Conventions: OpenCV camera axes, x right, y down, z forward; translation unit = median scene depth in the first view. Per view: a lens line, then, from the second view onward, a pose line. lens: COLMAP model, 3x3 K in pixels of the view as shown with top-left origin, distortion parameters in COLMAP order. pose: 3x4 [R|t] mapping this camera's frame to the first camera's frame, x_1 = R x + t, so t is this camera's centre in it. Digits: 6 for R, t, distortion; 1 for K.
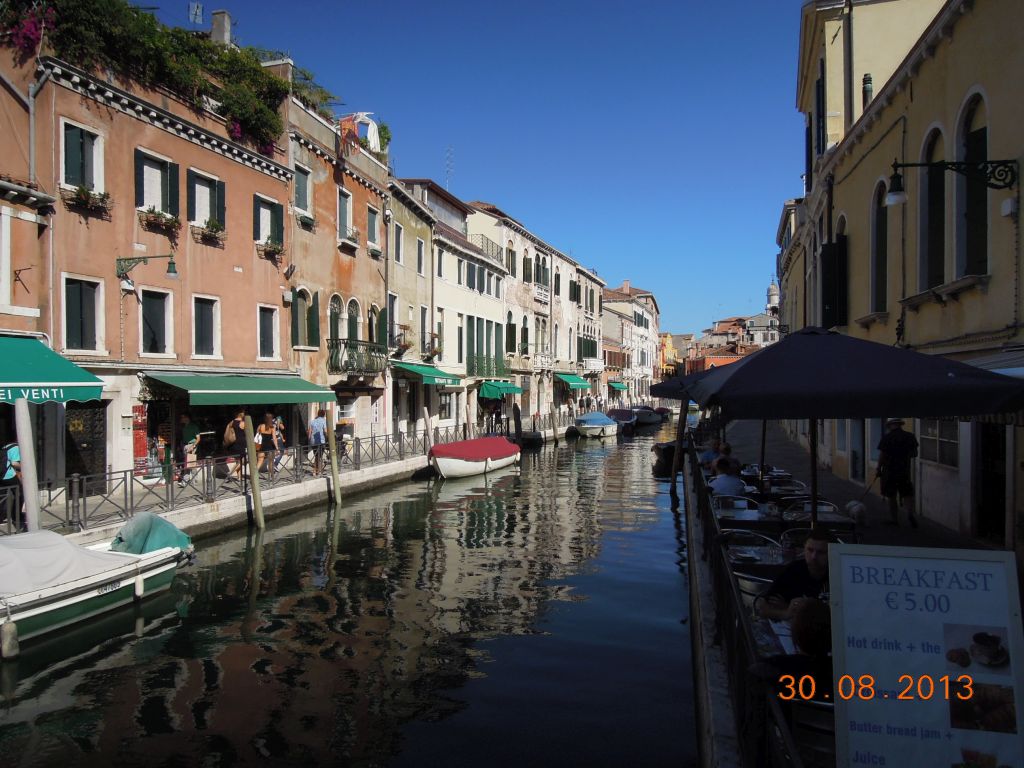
lens RADIAL K [[854.5, 0, 512.0], [0, 854.5, 384.0], [0, 0, 1]] dist [0.006313, 0.001649]
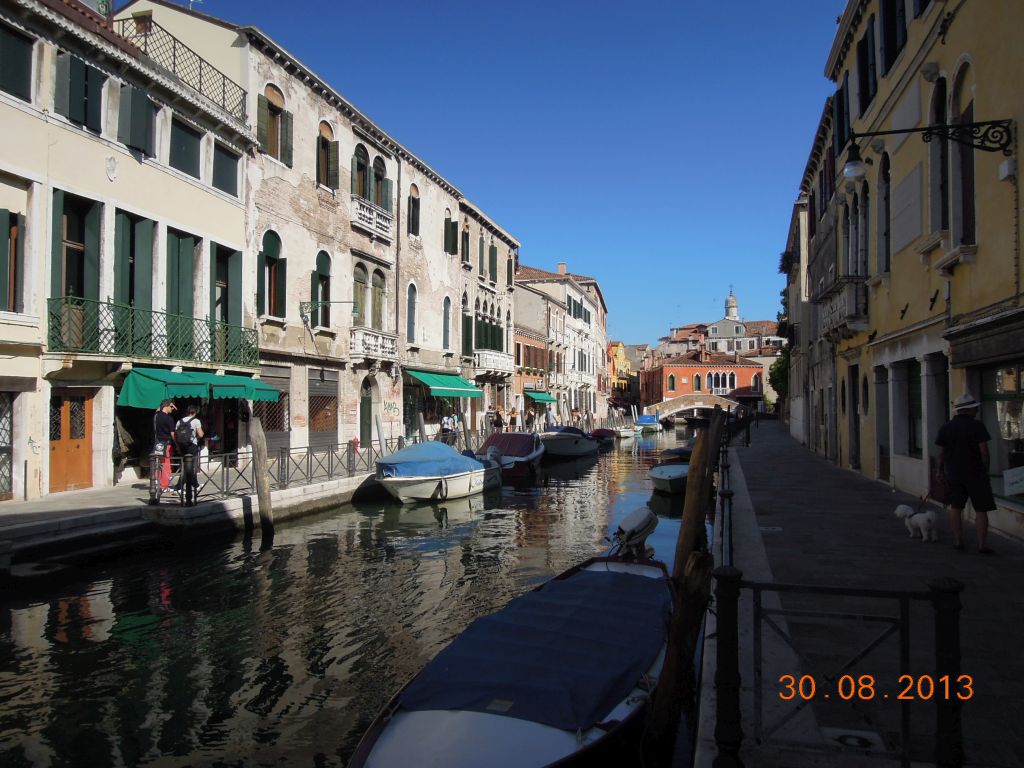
lens RADIAL K [[705.1, 0, 512.0], [0, 705.1, 384.0], [0, 0, 1]] dist [-0.005284, -0.000249]
pose [[0.999815, 0.003969, 0.018822, 0.102326], [-0.003417, 0.999565, -0.029282, 0.009848], [-0.018930, 0.029212, 0.999394, 0.488203]]
